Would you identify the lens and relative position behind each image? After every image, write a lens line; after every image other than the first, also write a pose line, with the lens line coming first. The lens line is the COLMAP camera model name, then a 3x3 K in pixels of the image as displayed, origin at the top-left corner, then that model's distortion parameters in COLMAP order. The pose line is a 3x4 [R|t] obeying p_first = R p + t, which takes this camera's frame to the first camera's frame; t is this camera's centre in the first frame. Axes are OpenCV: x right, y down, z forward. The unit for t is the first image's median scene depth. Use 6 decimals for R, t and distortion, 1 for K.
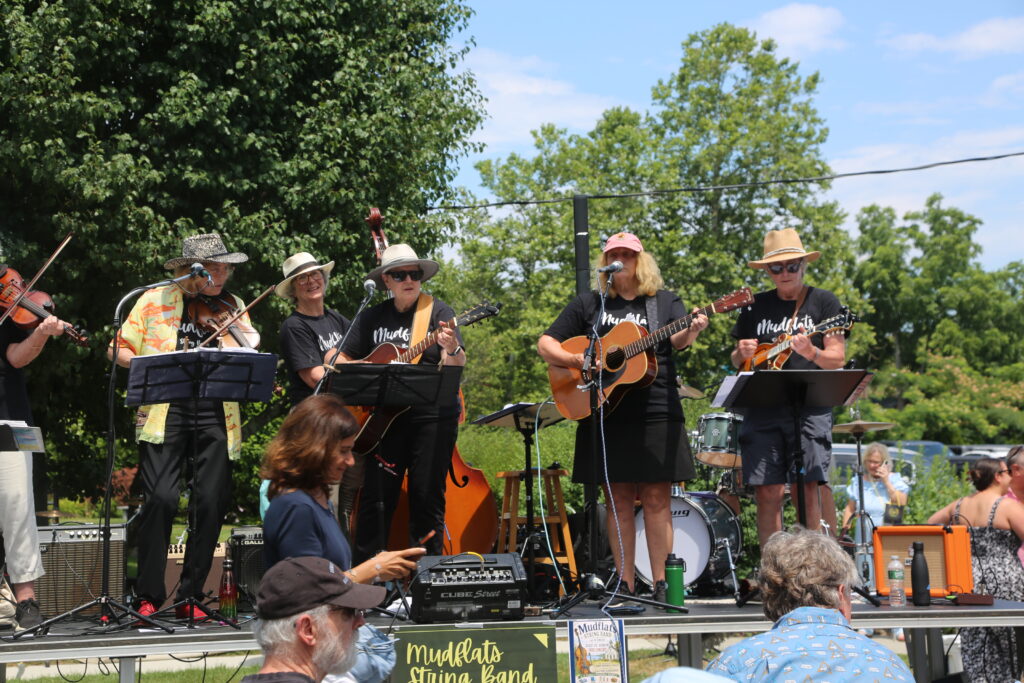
lens RADIAL K [[1963.0, 0, 519.4], [0, 1963.0, 264.8], [0, 0, 1]] dist [0.642795, -3.332705]
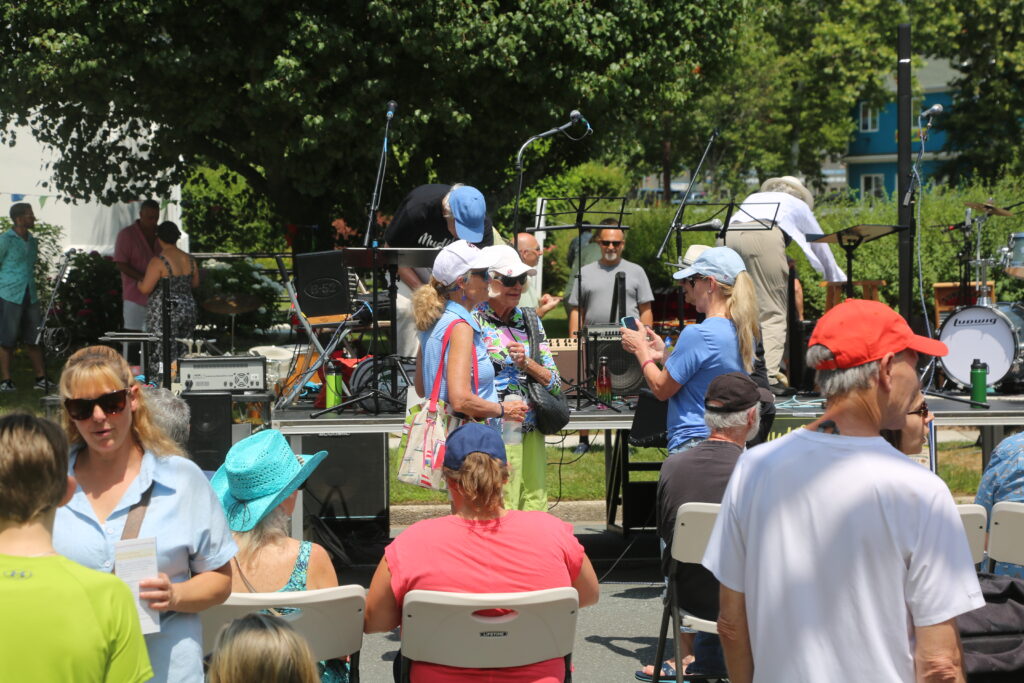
lens RADIAL K [[2462.3, 0, 512.0], [0, 2462.3, 341.5], [0, 0, 1]] dist [0.109893, 0.410511]
pose [[0.992812, 0.017418, -0.118408, -0.010899], [0.000533, 0.988699, 0.149911, -0.040318], [0.119681, -0.148897, 0.981583, -0.220669]]
